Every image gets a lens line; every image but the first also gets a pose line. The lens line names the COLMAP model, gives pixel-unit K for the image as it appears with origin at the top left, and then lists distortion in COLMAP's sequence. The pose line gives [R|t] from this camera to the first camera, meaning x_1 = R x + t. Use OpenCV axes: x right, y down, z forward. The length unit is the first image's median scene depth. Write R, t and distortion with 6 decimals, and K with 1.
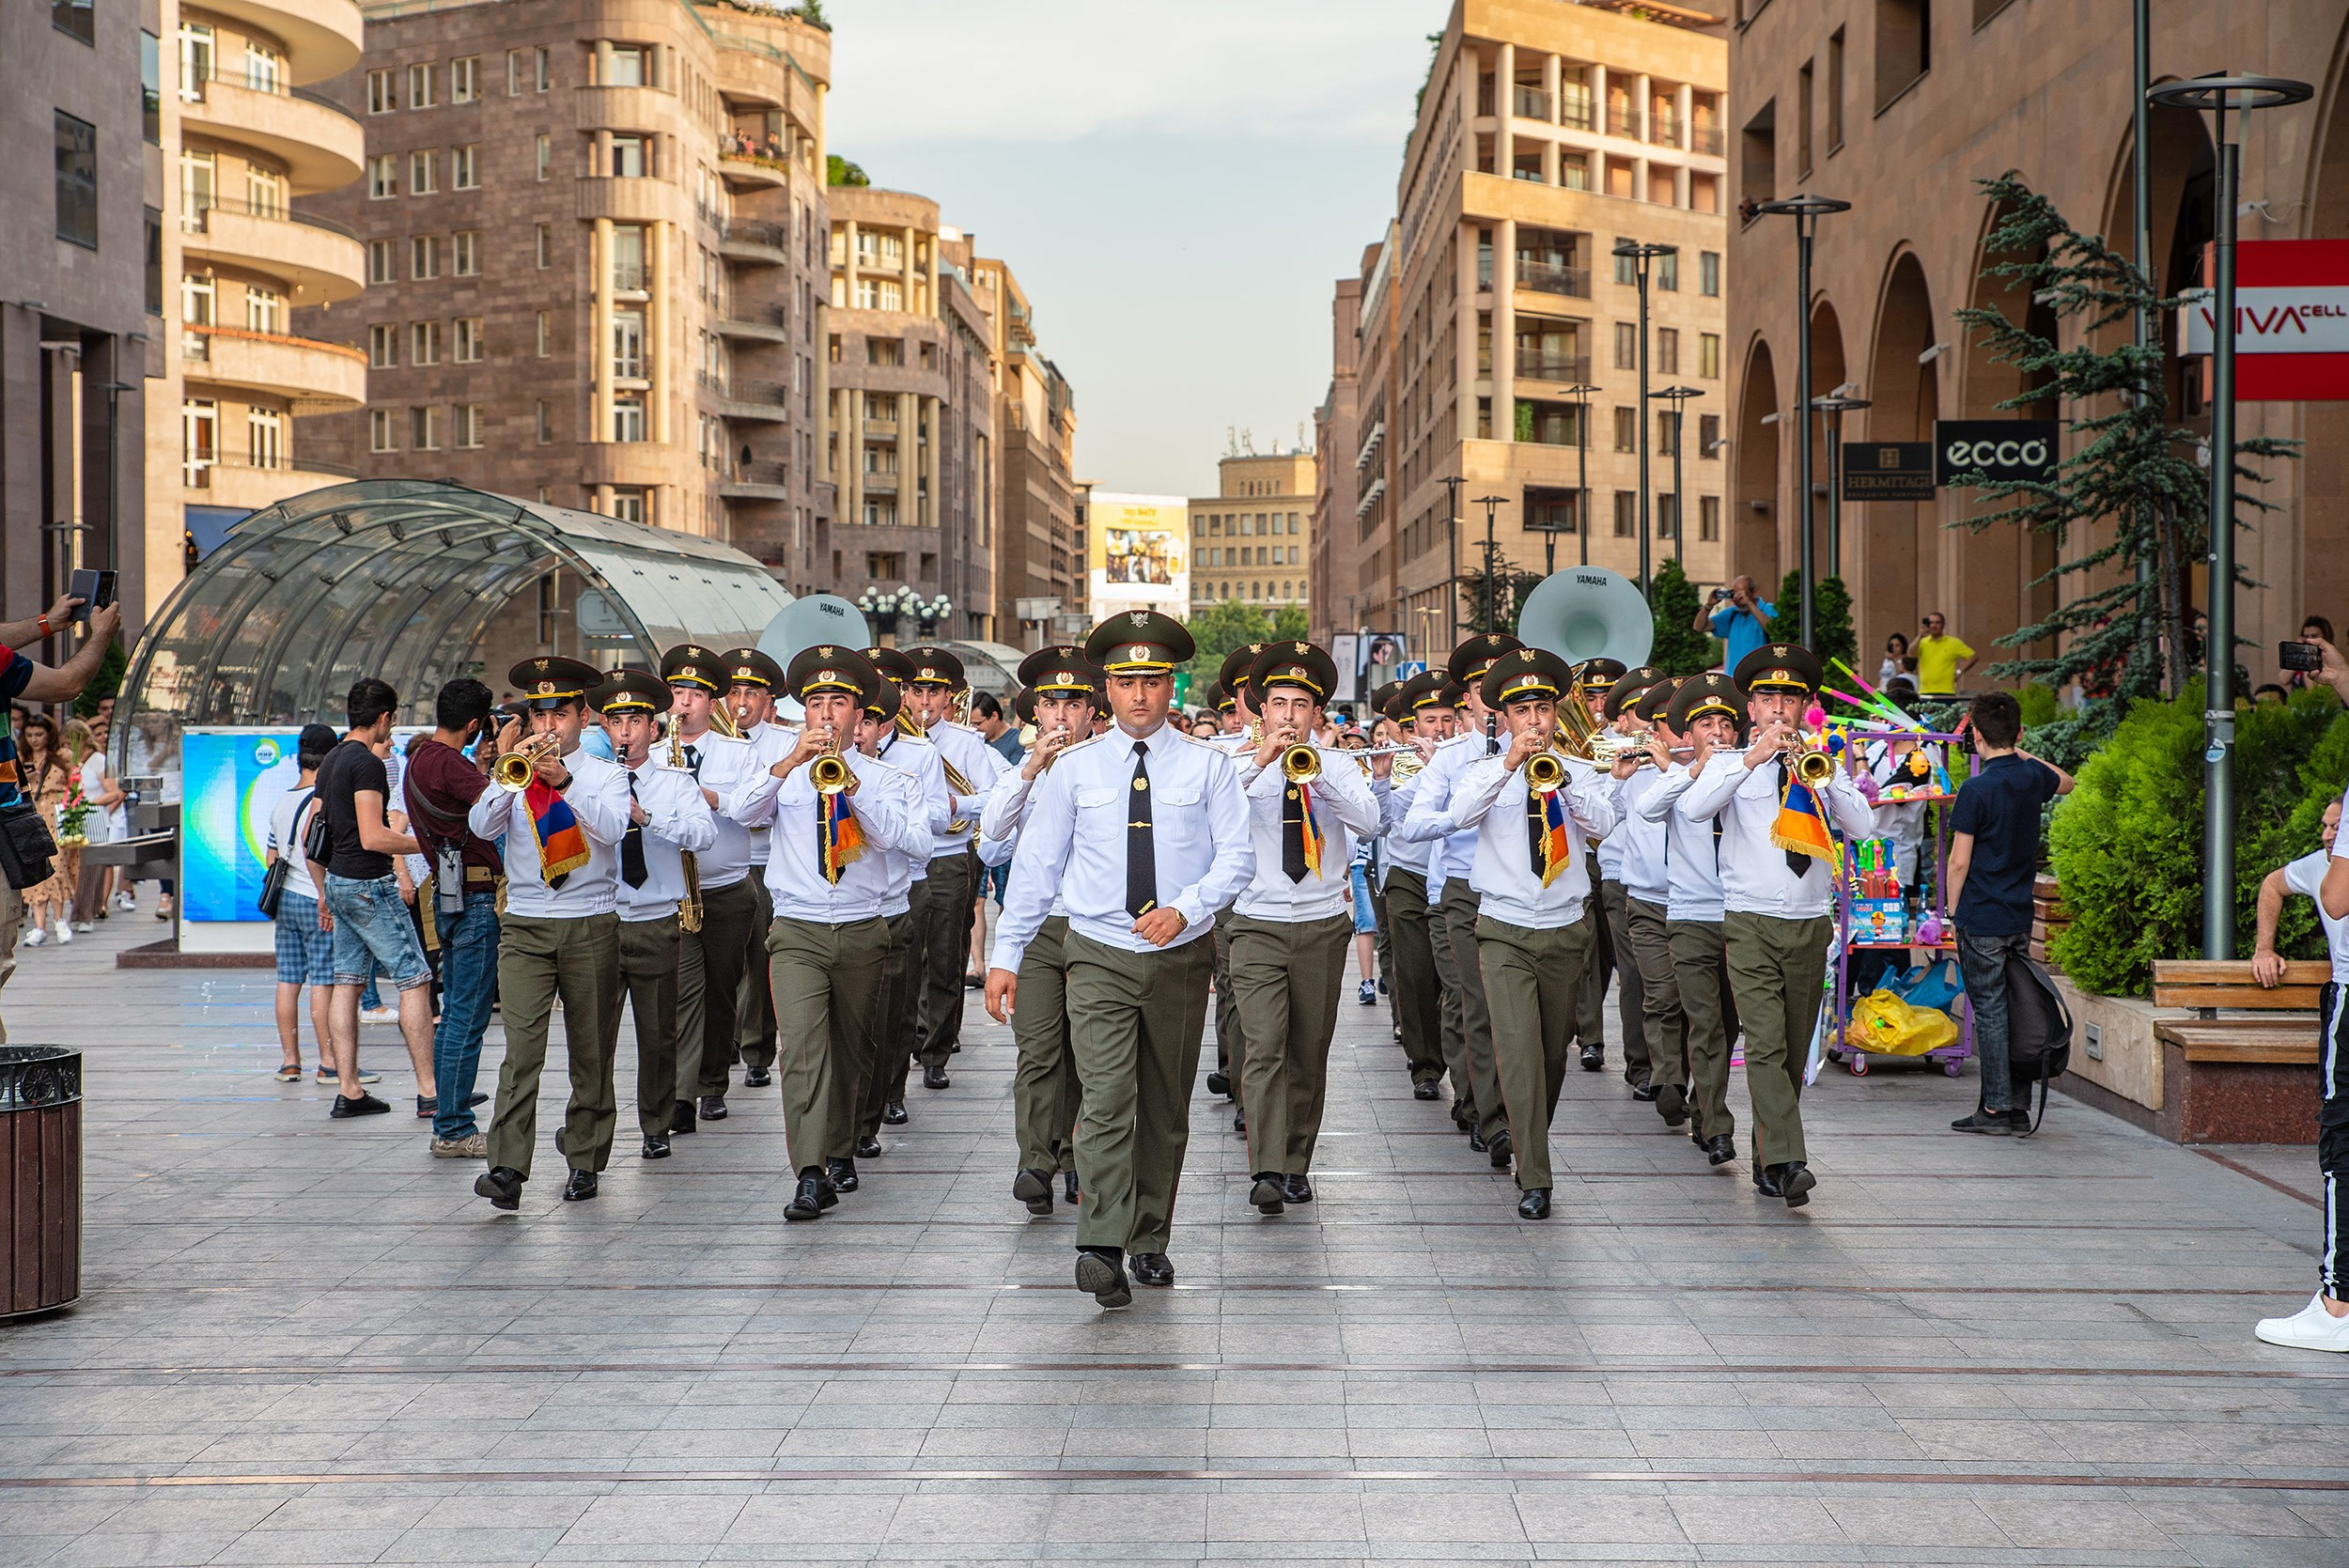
lens RADIAL K [[1535.7, 0, 1174.5], [0, 1535.7, 784.0], [0, 0, 1]] dist [-0.118071, 0.066836]
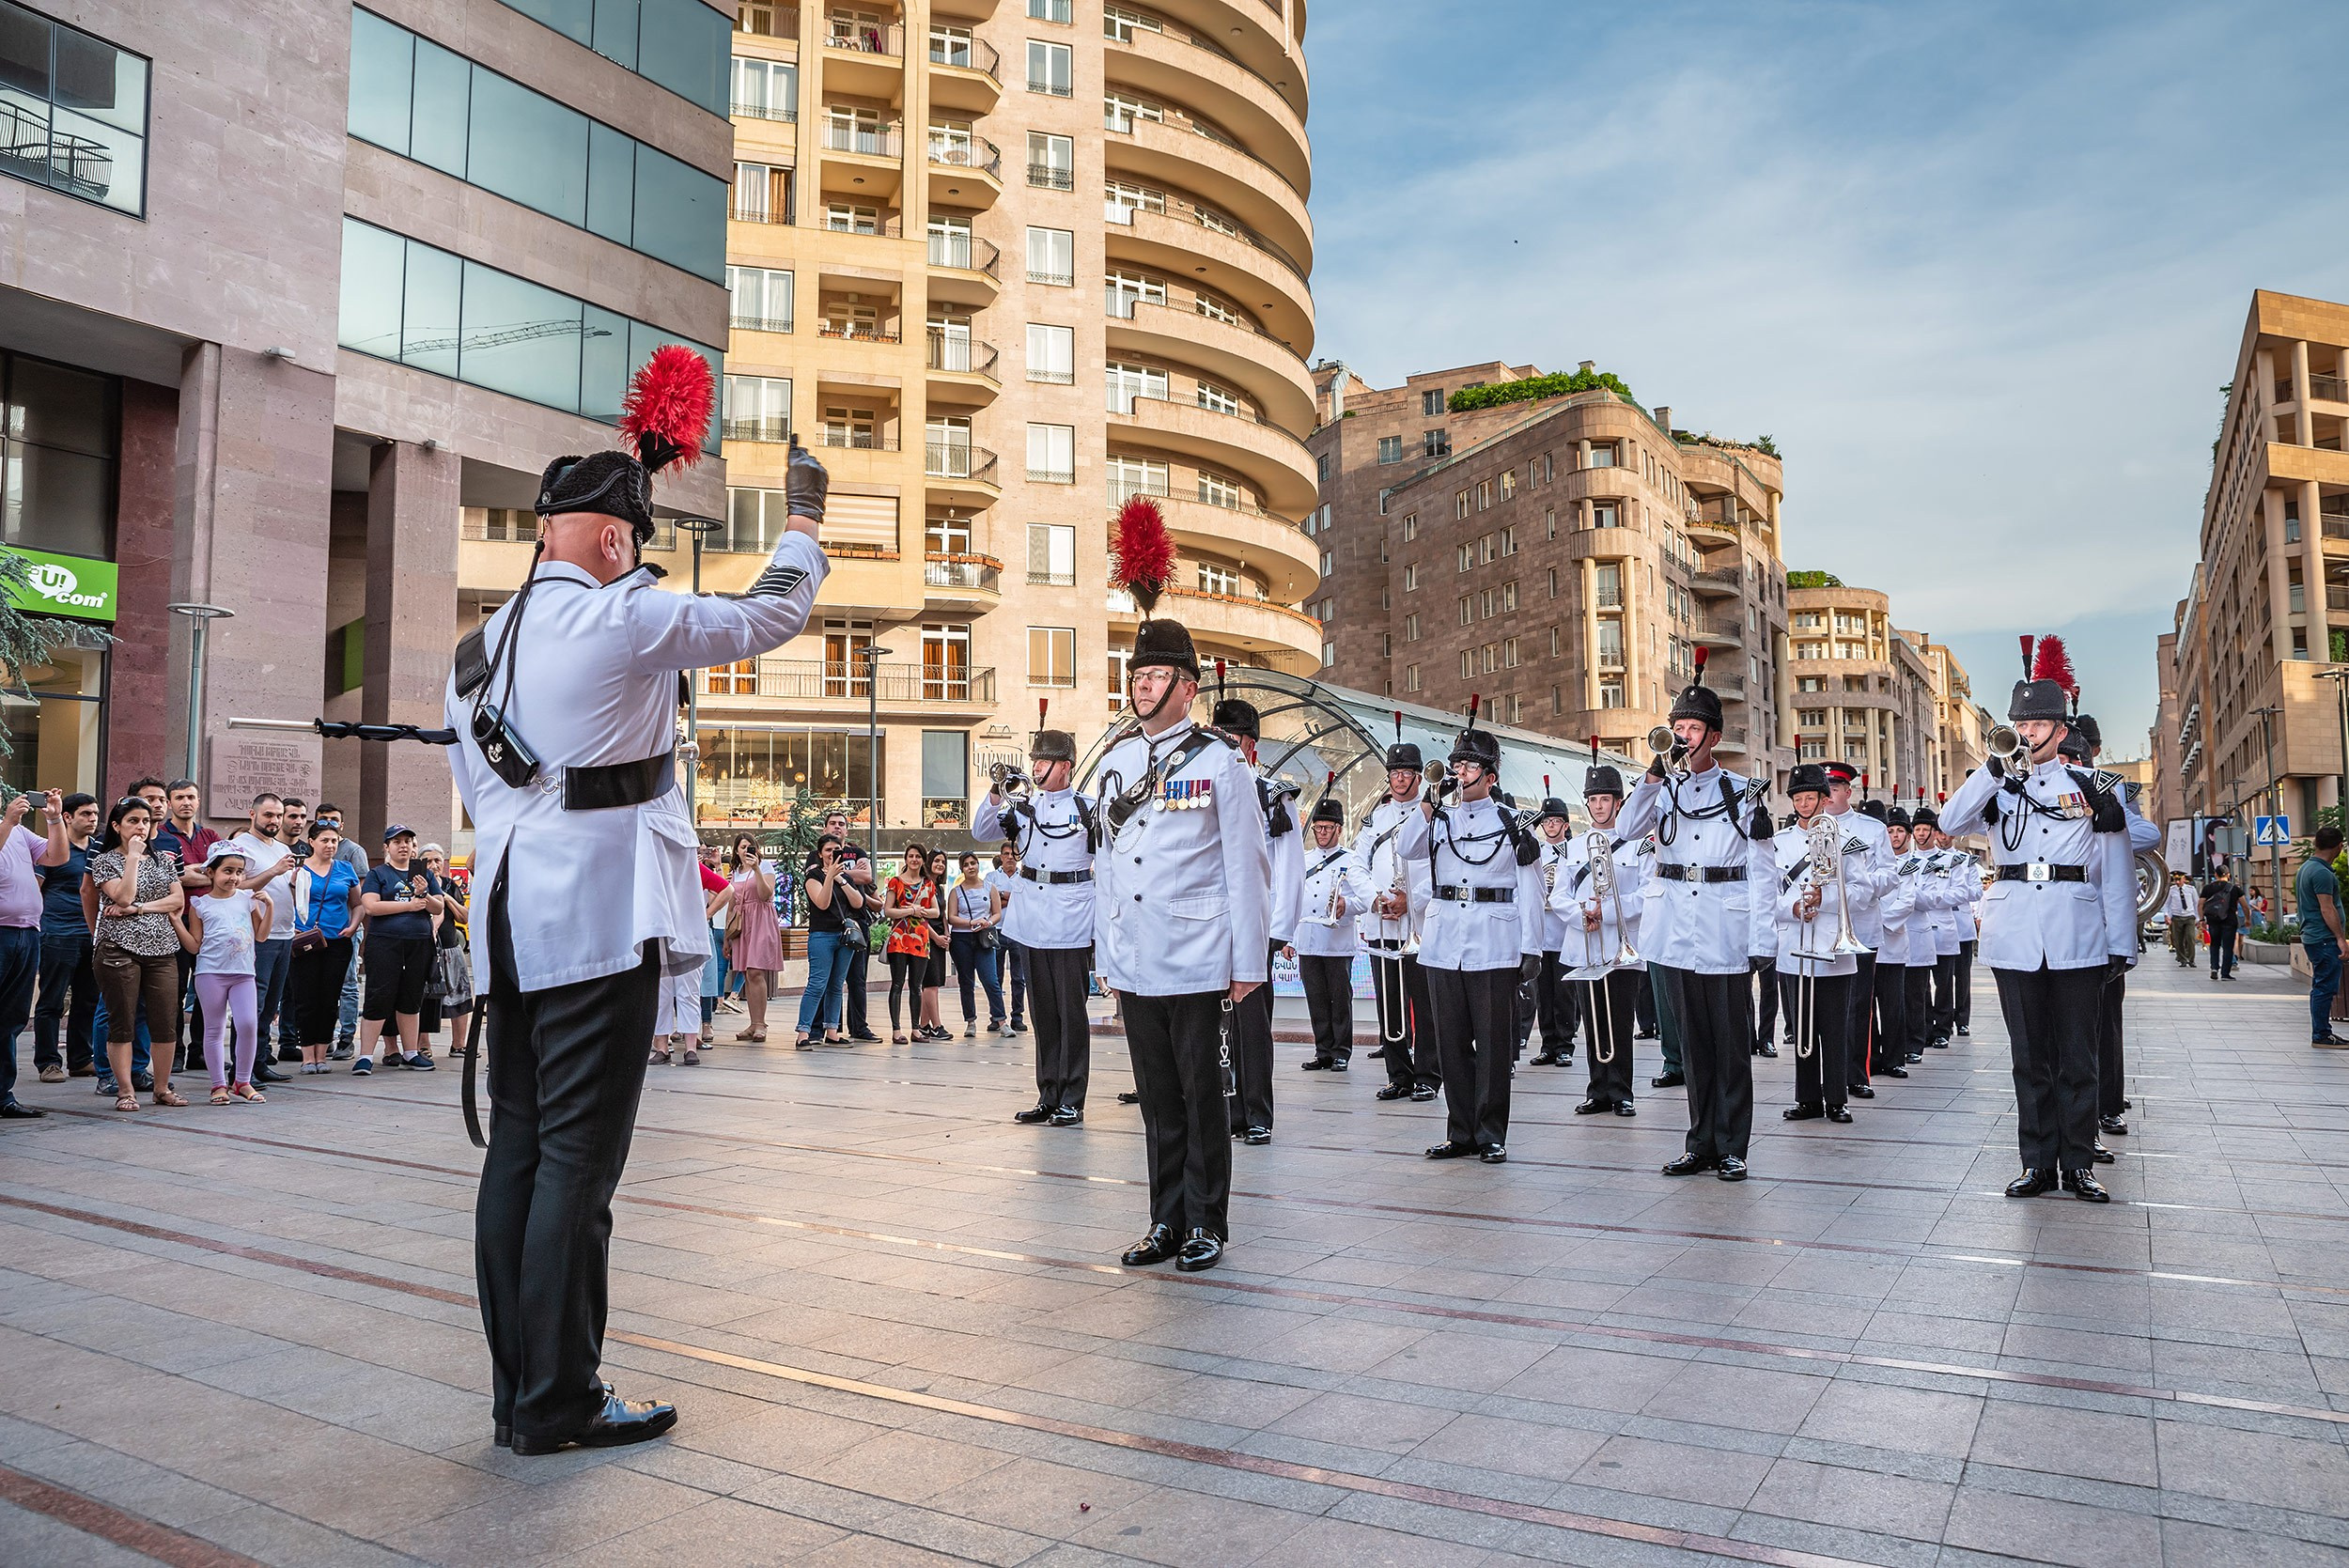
lens RADIAL K [[1535.7, 0, 1174.5], [0, 1535.7, 784.0], [0, 0, 1]] dist [-0.118071, 0.066836]
pose [[0.881741, -0.040737, -0.469972, -0.046539], [-0.010842, 0.994251, -0.106523, 0.005031], [0.471610, 0.099020, 0.876230, -0.462771]]
